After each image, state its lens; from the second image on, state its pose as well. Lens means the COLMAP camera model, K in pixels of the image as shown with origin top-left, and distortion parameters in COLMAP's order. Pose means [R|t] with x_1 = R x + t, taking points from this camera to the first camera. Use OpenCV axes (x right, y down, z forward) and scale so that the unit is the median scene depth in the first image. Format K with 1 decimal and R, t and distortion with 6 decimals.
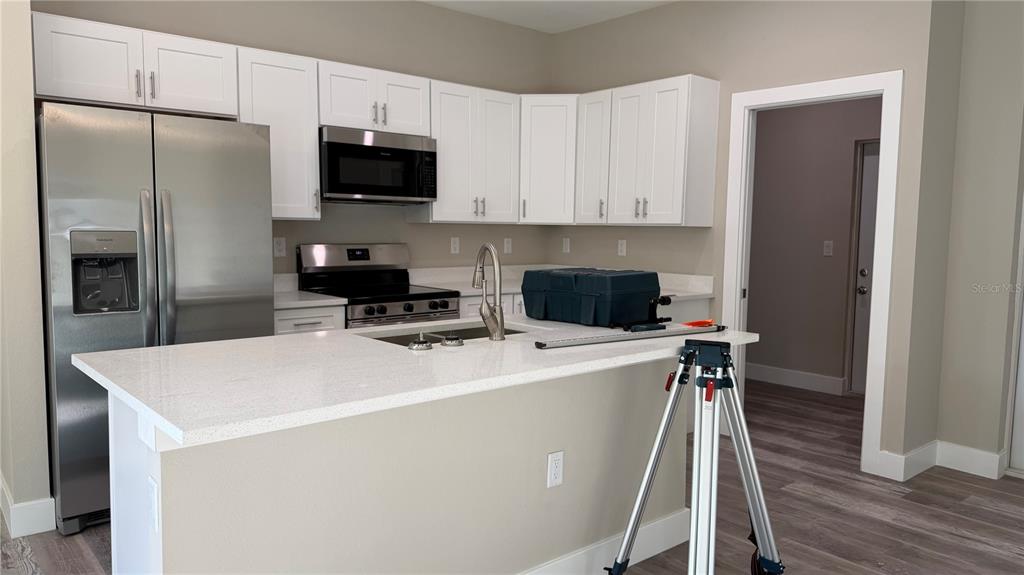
lens RADIAL K [[725.5, 0, 515.0], [0, 725.5, 290.0], [0, 0, 1]] dist [0.007466, -0.000629]
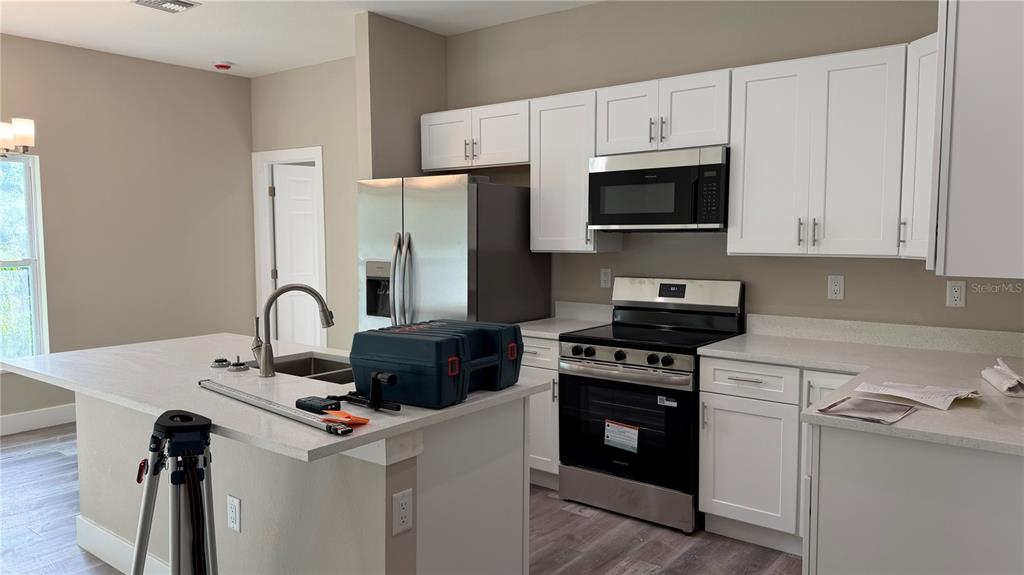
lens RADIAL K [[725.5, 0, 513.4], [0, 725.5, 286.9], [0, 0, 1]] dist [0.007466, -0.000629]
pose [[0.197063, 0.054475, -0.978876, 0.611828], [-0.082534, 0.995833, 0.038803, -0.072385], [0.976911, 0.073144, 0.200738, 0.642165]]
